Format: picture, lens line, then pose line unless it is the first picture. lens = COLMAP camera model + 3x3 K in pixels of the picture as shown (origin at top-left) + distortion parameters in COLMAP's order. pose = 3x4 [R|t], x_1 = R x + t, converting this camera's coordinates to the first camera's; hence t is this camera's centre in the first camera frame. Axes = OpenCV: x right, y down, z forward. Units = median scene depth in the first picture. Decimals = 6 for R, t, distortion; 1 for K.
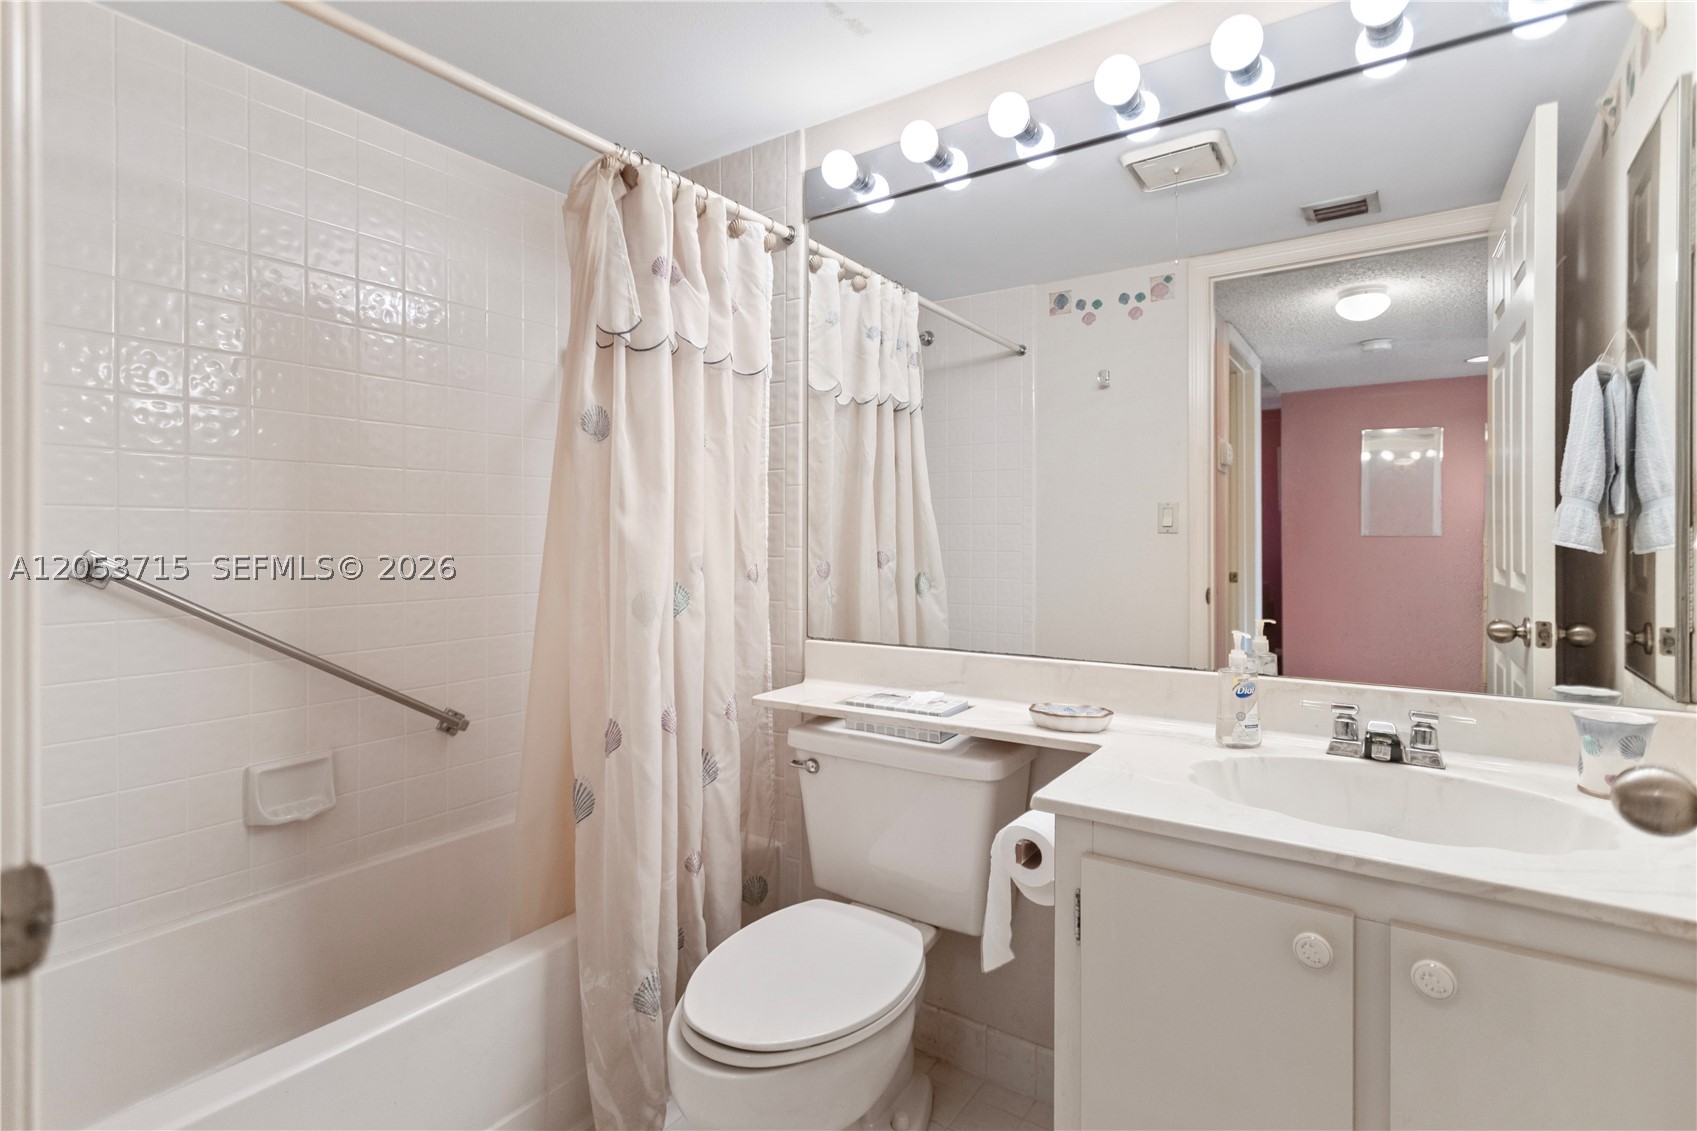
lens RADIAL K [[823.9, 0, 844.3], [0, 823.9, 538.9], [0, 0, 1]] dist [-0.001126, 0.000115]
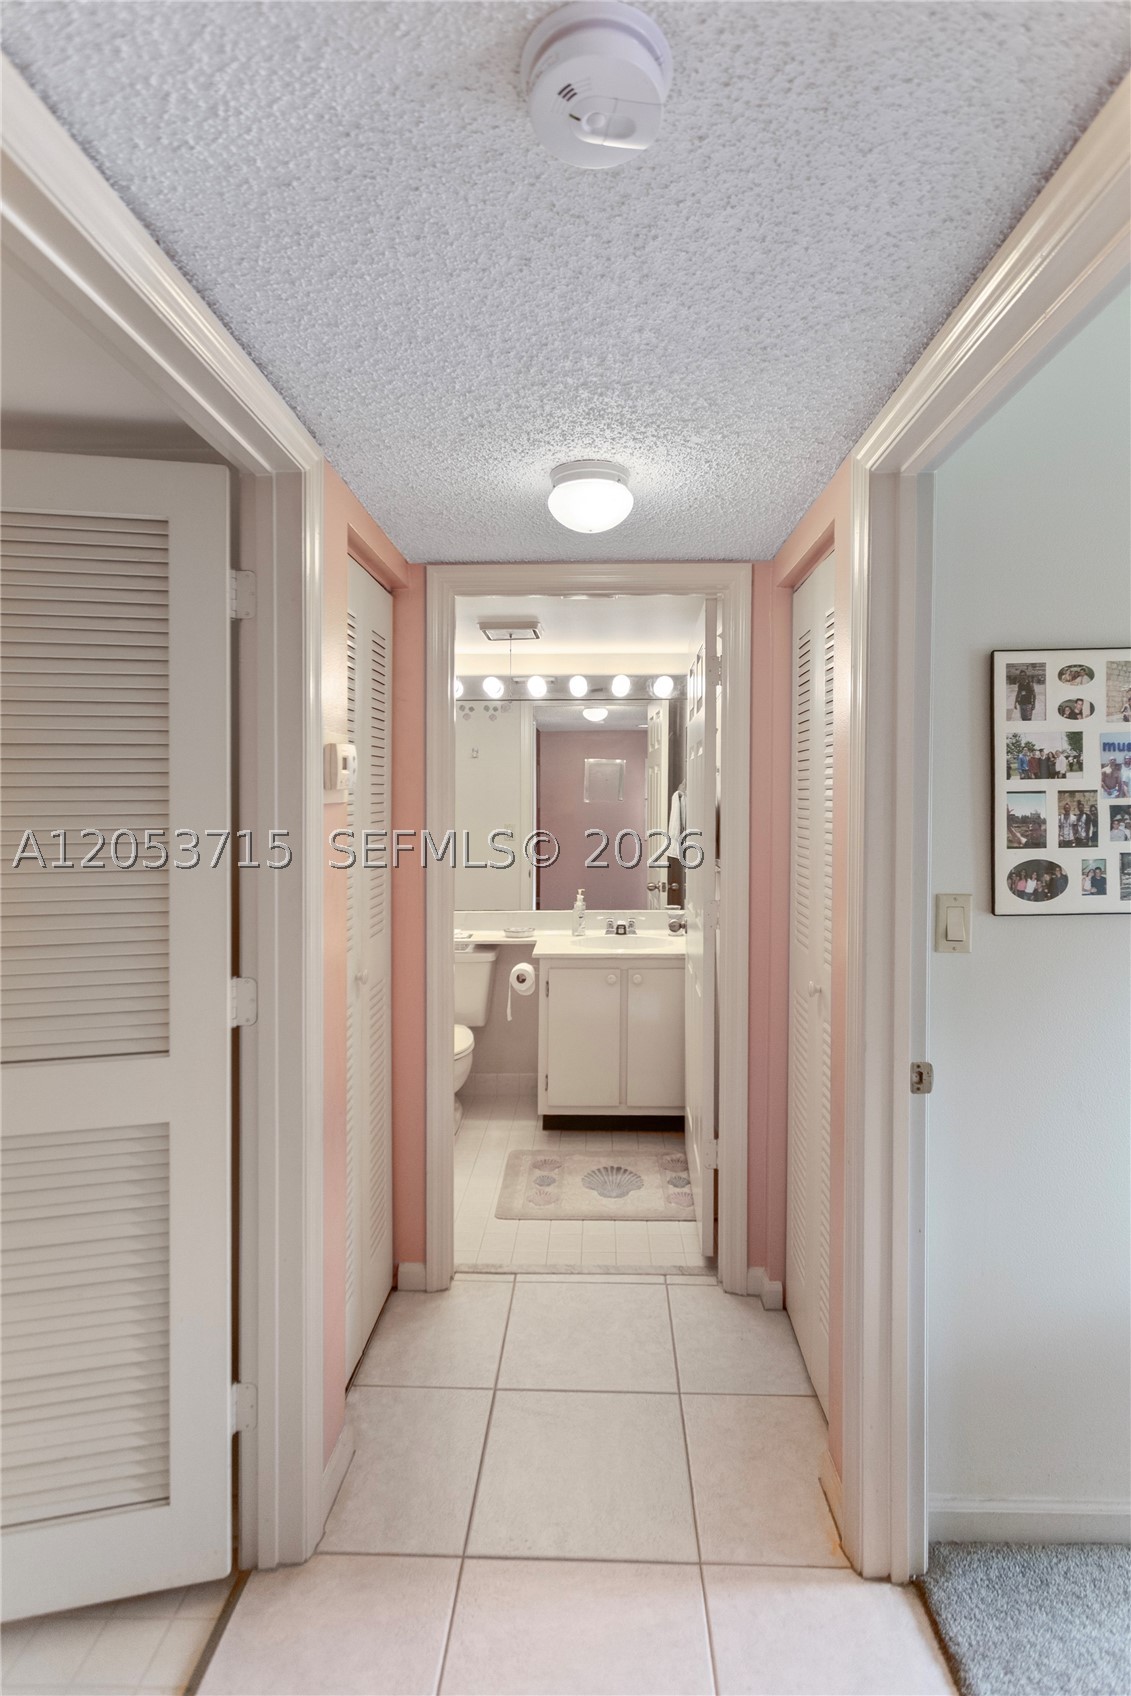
lens RADIAL K [[848.0, 0, 572.7], [0, 848.0, 800.3], [0, 0, 1]] dist [0.006009, -0.000726]
pose [[0.838417, -0.008640, 0.544960, -0.875344], [0.002780, 0.999929, 0.011577, -0.193018], [-0.545022, -0.008191, 0.838382, -1.116624]]
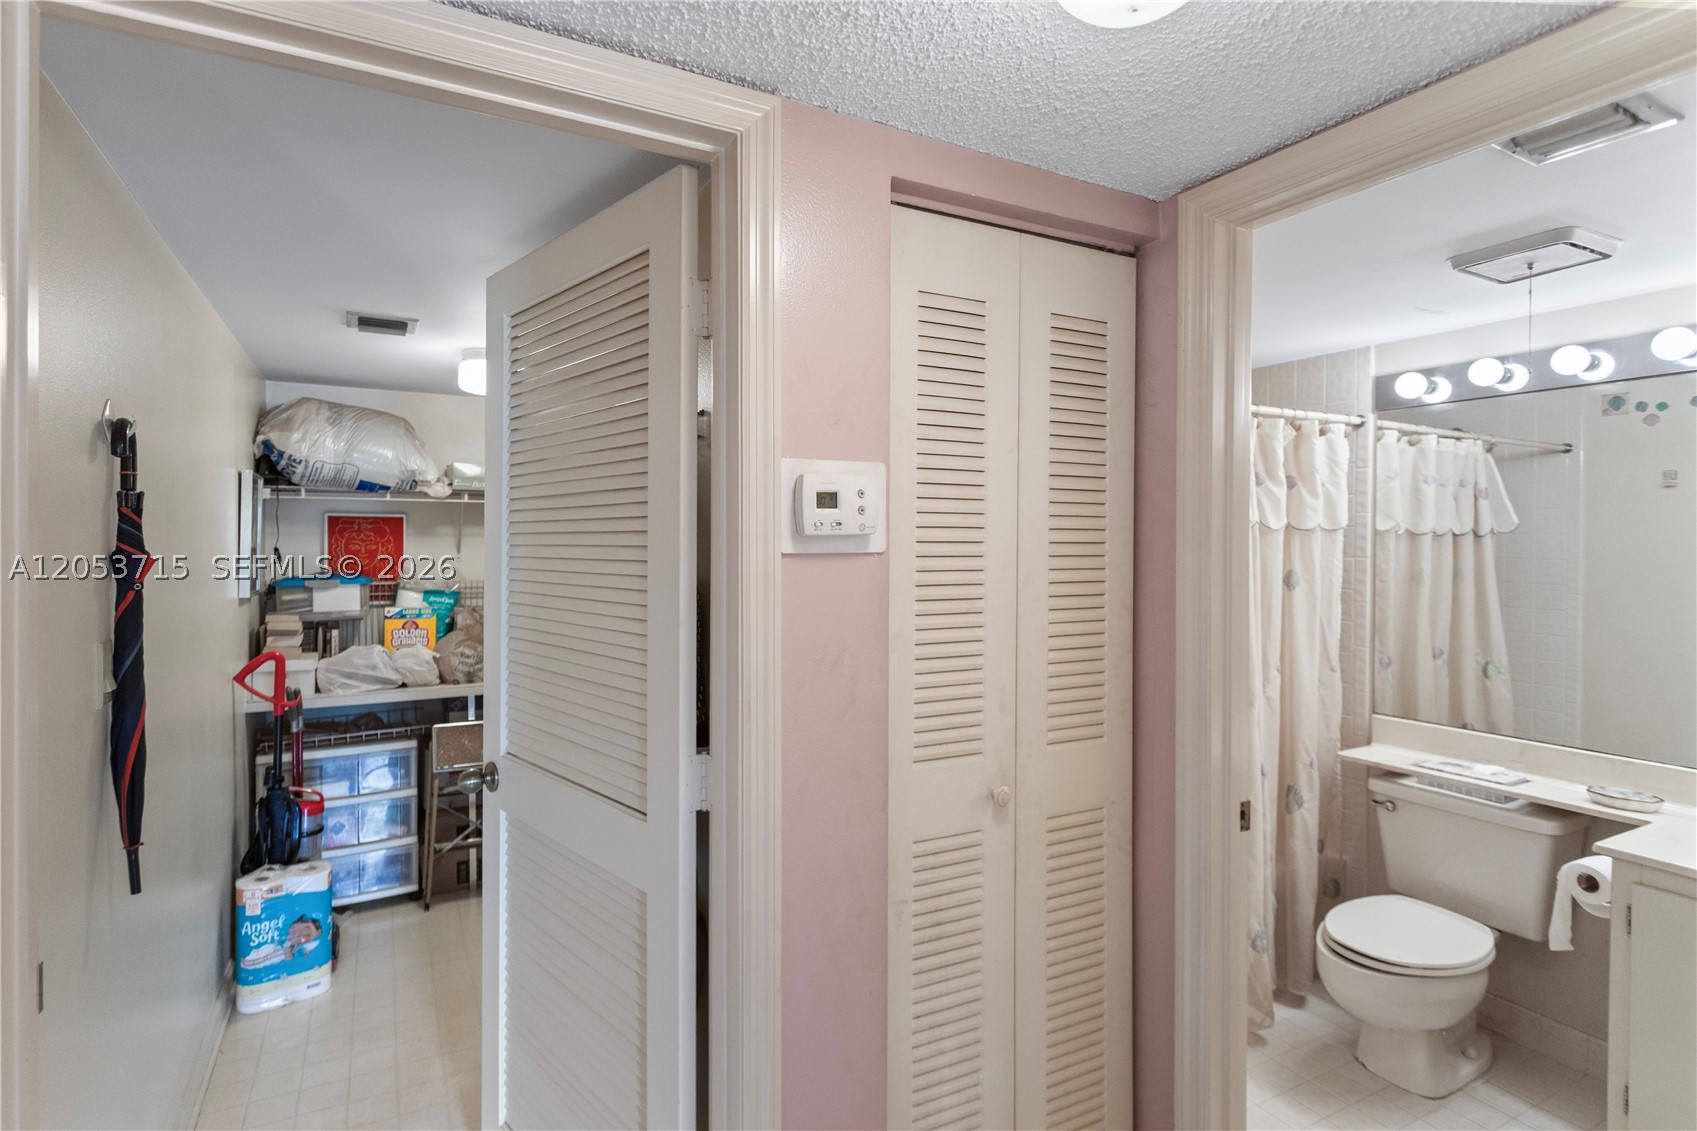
lens RADIAL K [[855.3, 0, 822.3], [0, 855.3, 547.9], [0, 0, 1]] dist [0.002690, -0.000099]
pose [[0.884918, 0.008405, -0.465671, -0.226319], [-0.004103, 0.999939, 0.010250, -0.194098], [0.465729, -0.007159, 0.884898, -0.813270]]
